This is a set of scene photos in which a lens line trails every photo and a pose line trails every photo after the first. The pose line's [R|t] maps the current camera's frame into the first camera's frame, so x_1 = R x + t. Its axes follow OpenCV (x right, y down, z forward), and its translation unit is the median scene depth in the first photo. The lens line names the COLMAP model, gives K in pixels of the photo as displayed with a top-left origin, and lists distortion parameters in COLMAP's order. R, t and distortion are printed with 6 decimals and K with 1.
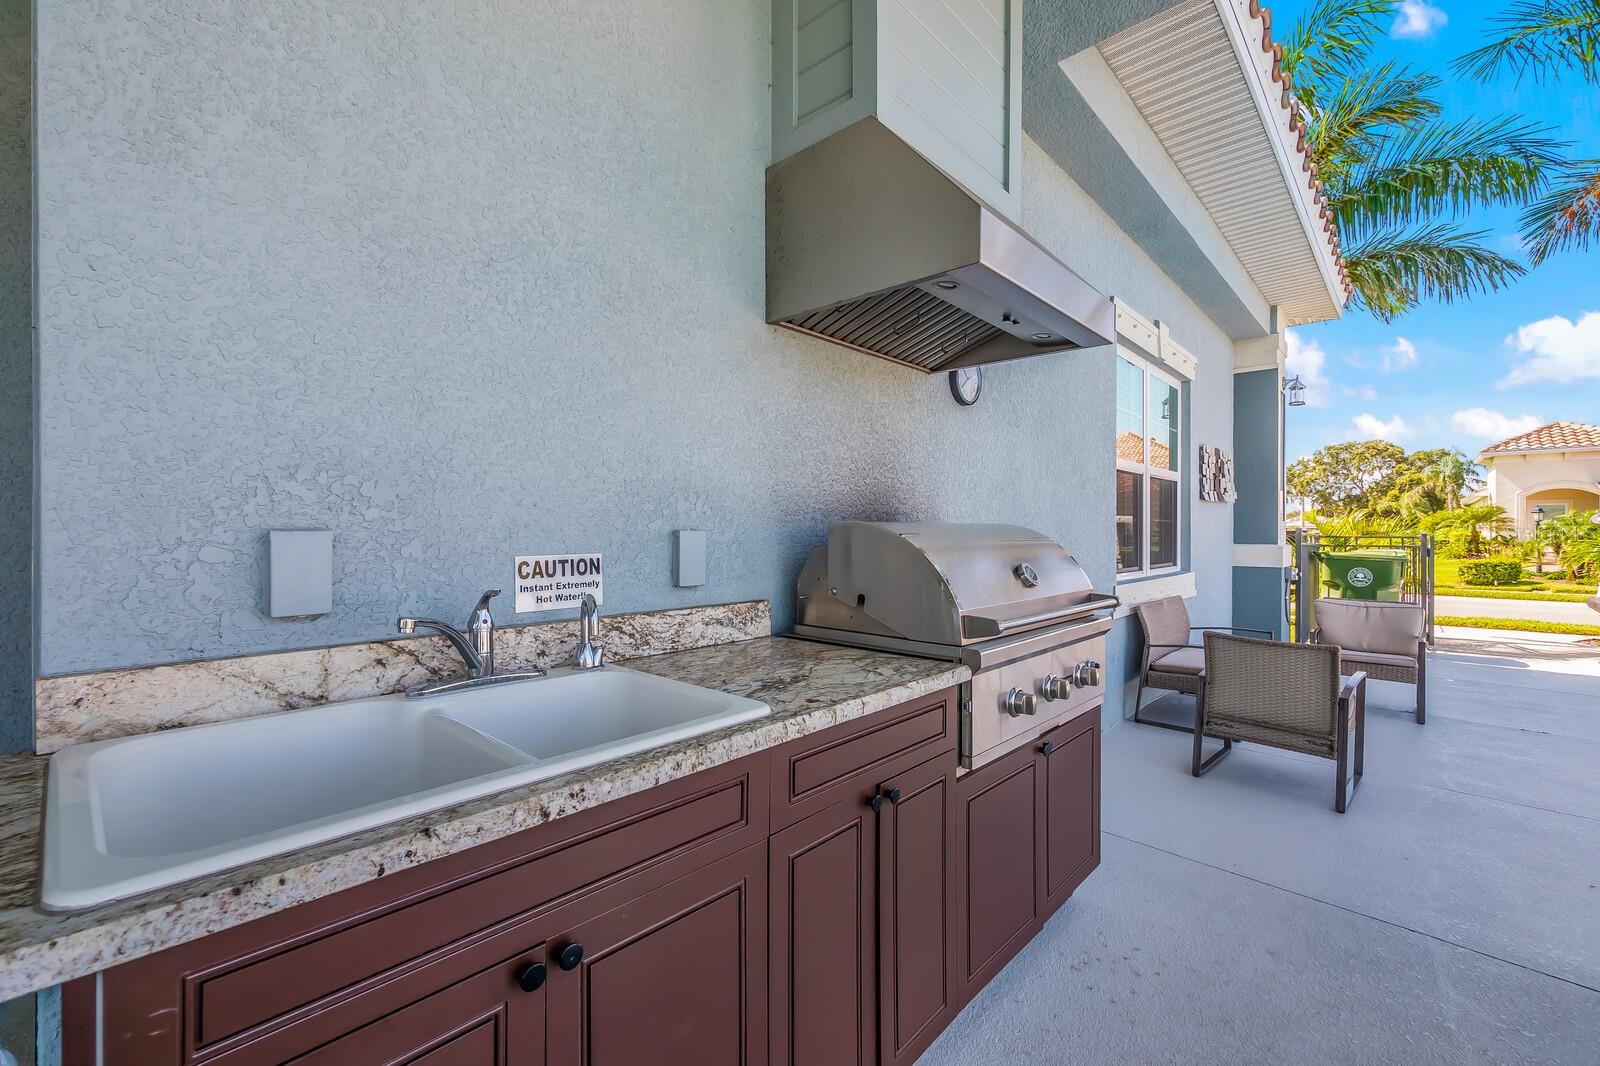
lens RADIAL K [[667.5, 0, 800.5], [0, 667.5, 529.8], [0, 0, 1]] dist [0.000575, -0.000024]
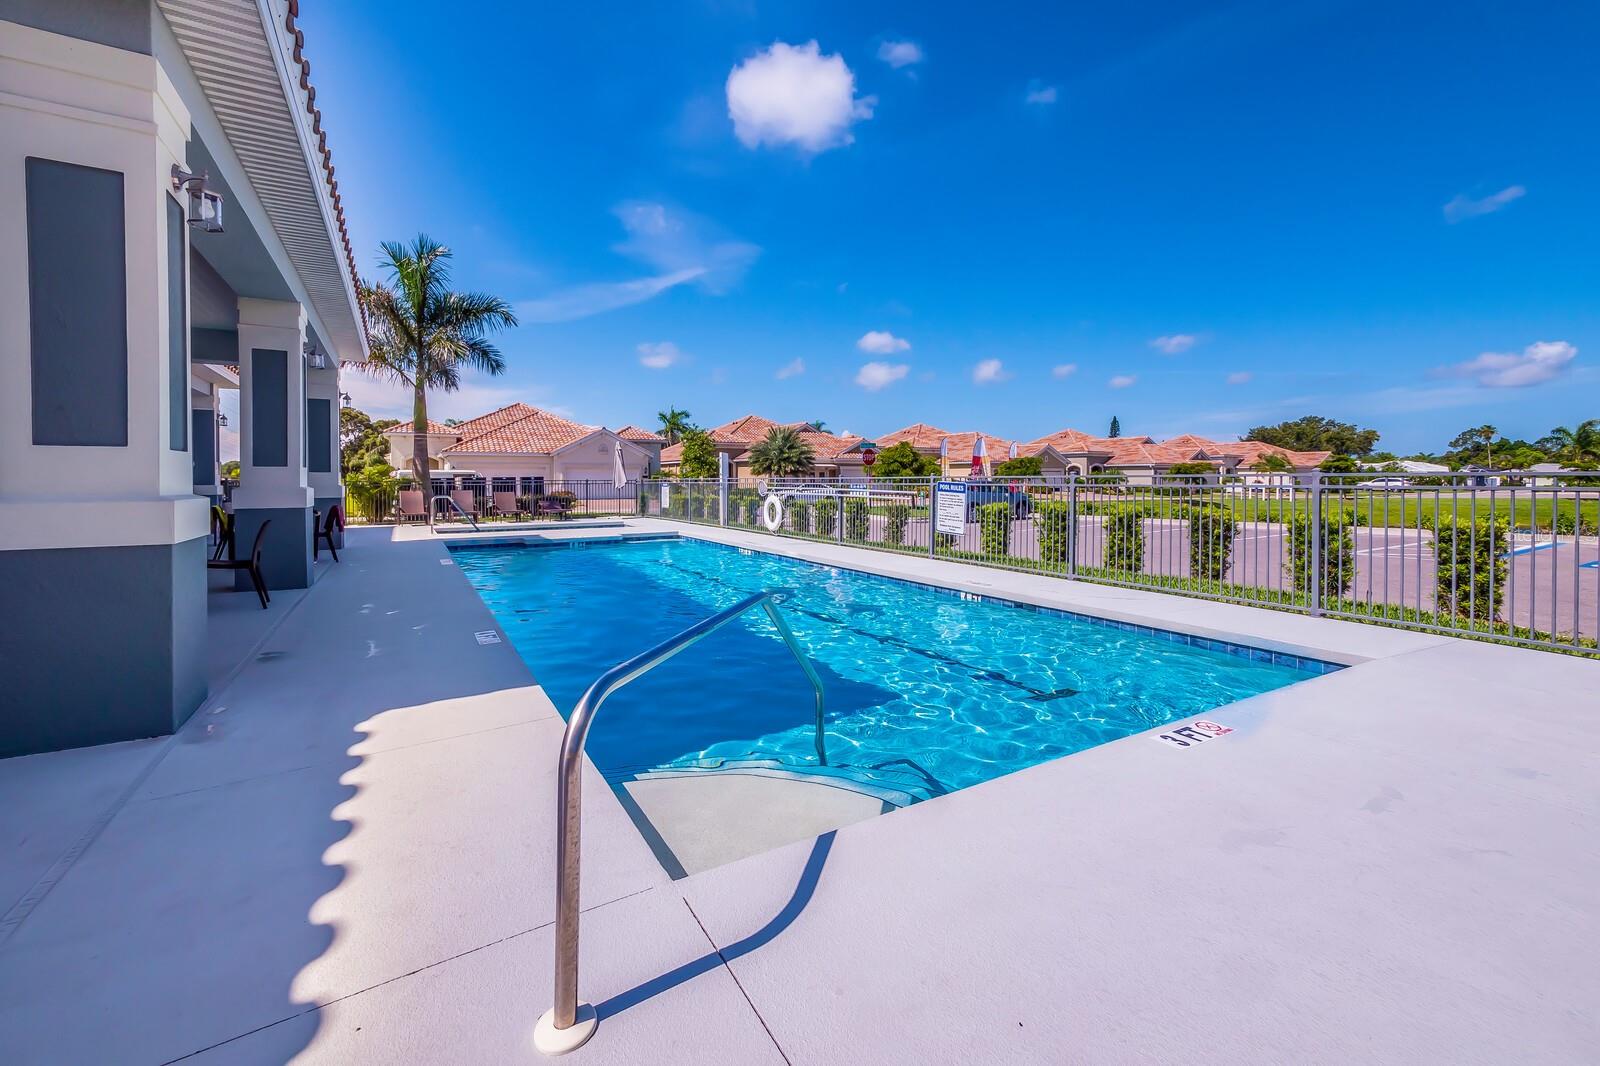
lens RADIAL K [[667.5, 0, 812.5], [0, 667.5, 485.8], [0, 0, 1]] dist [0.000575, -0.000024]
pose [[0.270797, -0.010813, 0.962576, -0.089263], [0.005505, 0.999938, 0.009684, 0.000933], [-0.962621, 0.002677, 0.270840, -0.151634]]
